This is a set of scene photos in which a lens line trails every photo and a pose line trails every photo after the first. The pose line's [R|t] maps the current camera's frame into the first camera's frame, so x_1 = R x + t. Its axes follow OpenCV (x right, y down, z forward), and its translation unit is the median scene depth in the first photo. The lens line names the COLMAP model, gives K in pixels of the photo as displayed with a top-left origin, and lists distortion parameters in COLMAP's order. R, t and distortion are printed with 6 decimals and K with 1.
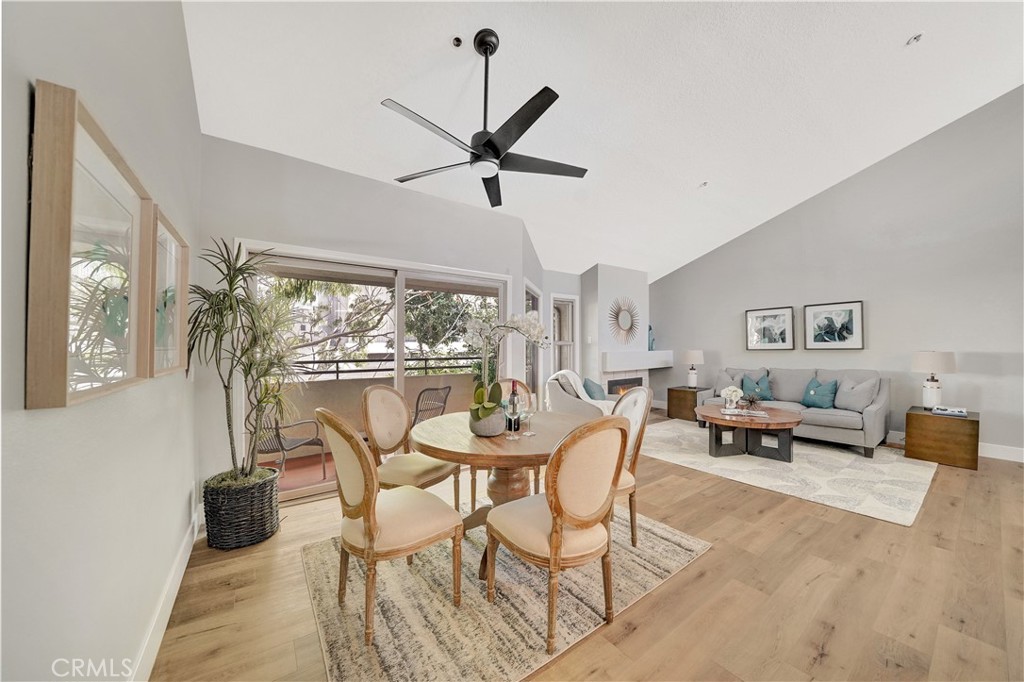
lens RADIAL K [[356.5, 0, 518.3], [0, 356.5, 344.1], [0, 0, 1]] dist [-0.016797, 0.000117]
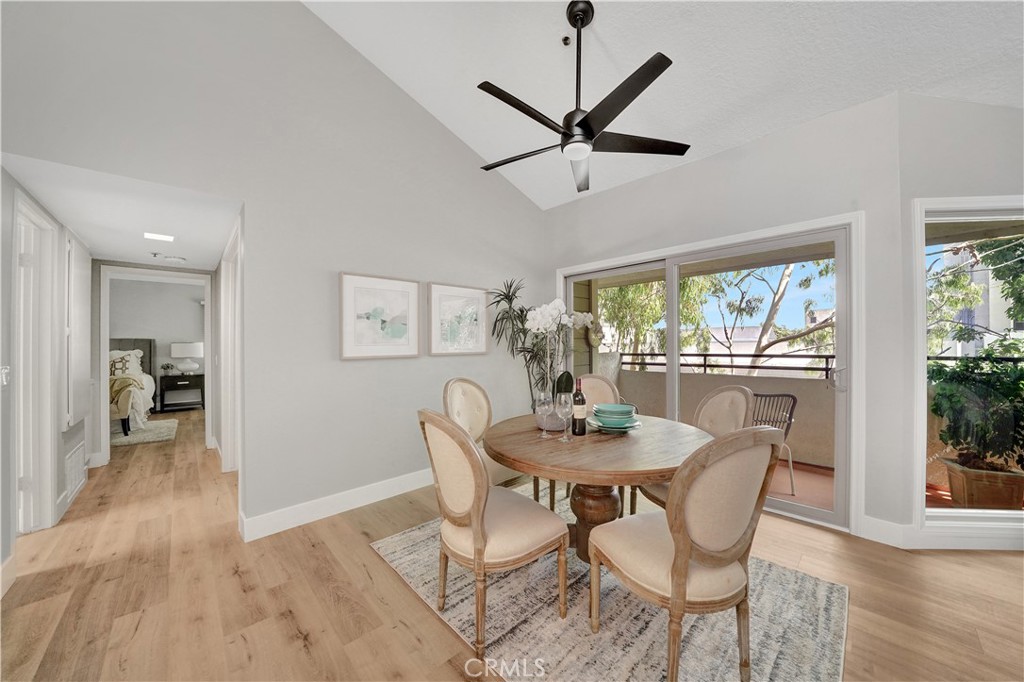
lens RADIAL K [[356.5, 0, 518.3], [0, 356.5, 344.1], [0, 0, 1]] dist [-0.016797, 0.000117]
pose [[0.147251, -0.000514, -0.989099, 0.443754], [0.016053, 0.999869, 0.001870, 0.008101], [0.988969, -0.016154, 0.147240, 0.387034]]
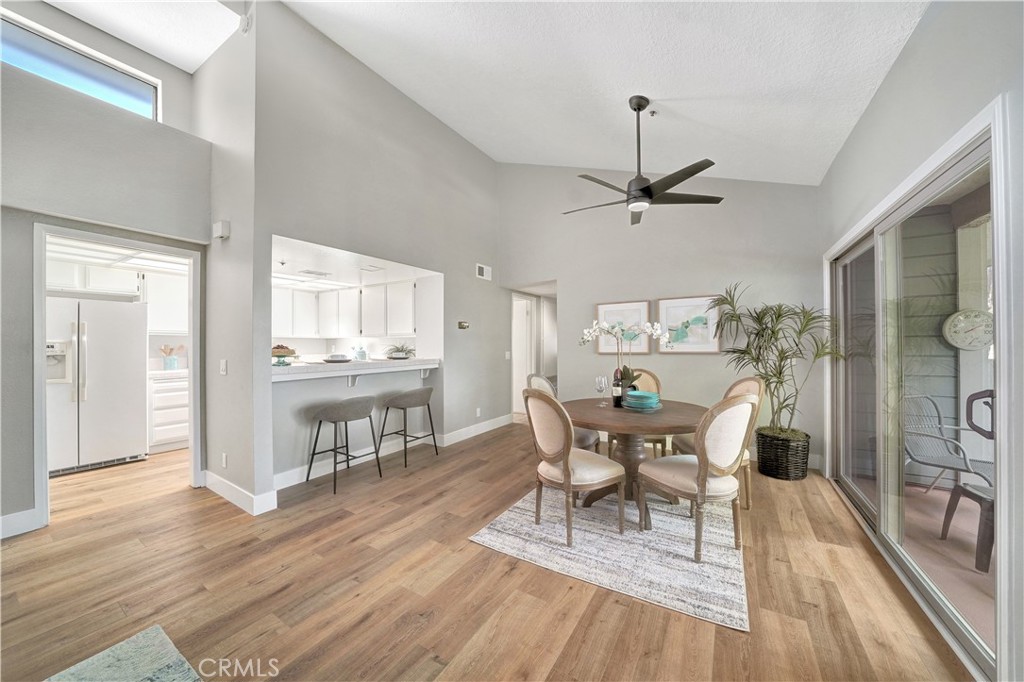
lens RADIAL K [[356.5, 0, 518.3], [0, 356.5, 344.1], [0, 0, 1]] dist [-0.016797, 0.000117]
pose [[-0.916265, 0.008142, -0.400490, 0.448653], [0.014707, 0.999803, -0.013323, 0.012169], [0.400302, -0.018098, -0.916204, 1.092368]]
